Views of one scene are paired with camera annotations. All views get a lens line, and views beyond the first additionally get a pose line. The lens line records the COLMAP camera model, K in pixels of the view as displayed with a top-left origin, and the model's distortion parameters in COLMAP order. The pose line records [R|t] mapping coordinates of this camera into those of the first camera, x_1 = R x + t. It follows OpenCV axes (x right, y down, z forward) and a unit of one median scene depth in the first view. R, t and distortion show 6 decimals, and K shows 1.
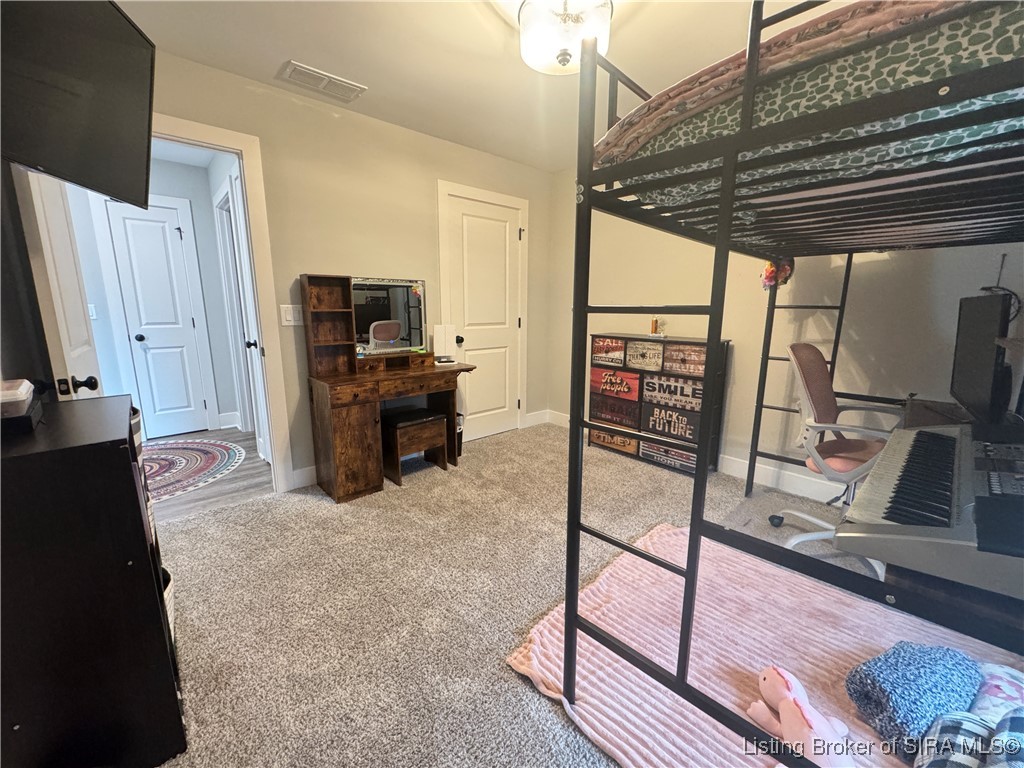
lens RADIAL K [[411.8, 0, 512.8], [0, 411.8, 384.1], [0, 0, 1]] dist [-0.003701, -0.000307]
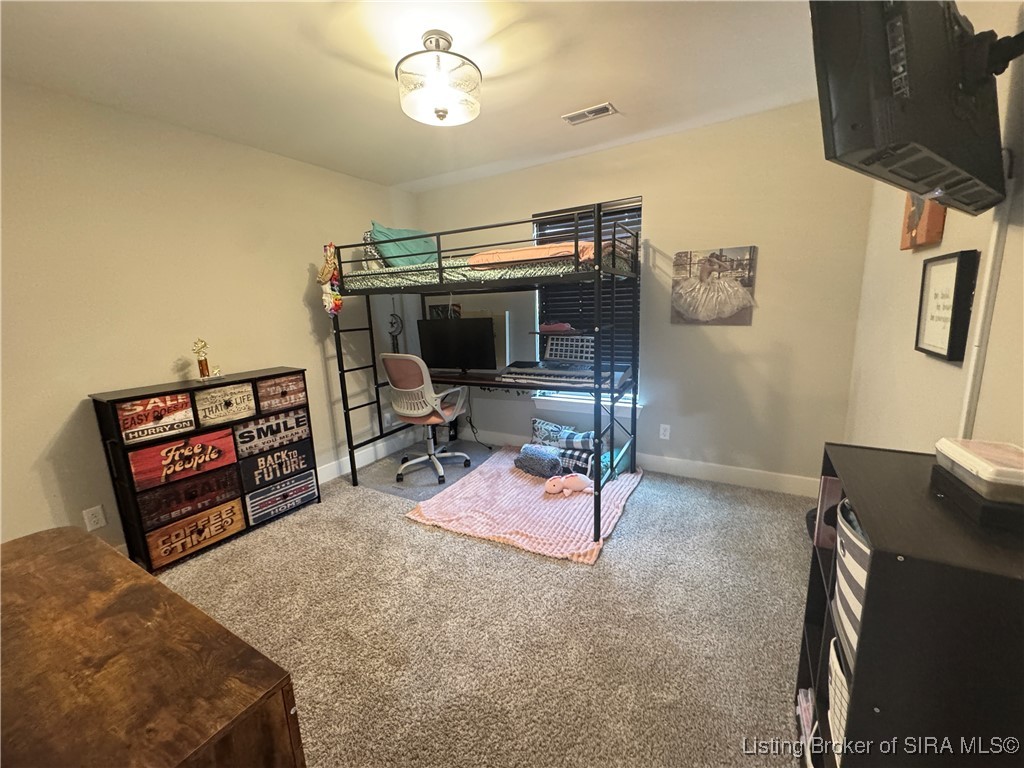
lens RADIAL K [[411.8, 0, 509.7], [0, 411.8, 384.9], [0, 0, 1]] dist [-0.003701, -0.000307]
pose [[-0.298837, -0.172142, 0.938650, -0.576759], [0.216444, 0.945737, 0.242351, -0.178718], [-0.929434, 0.275589, -0.245362, 0.692594]]
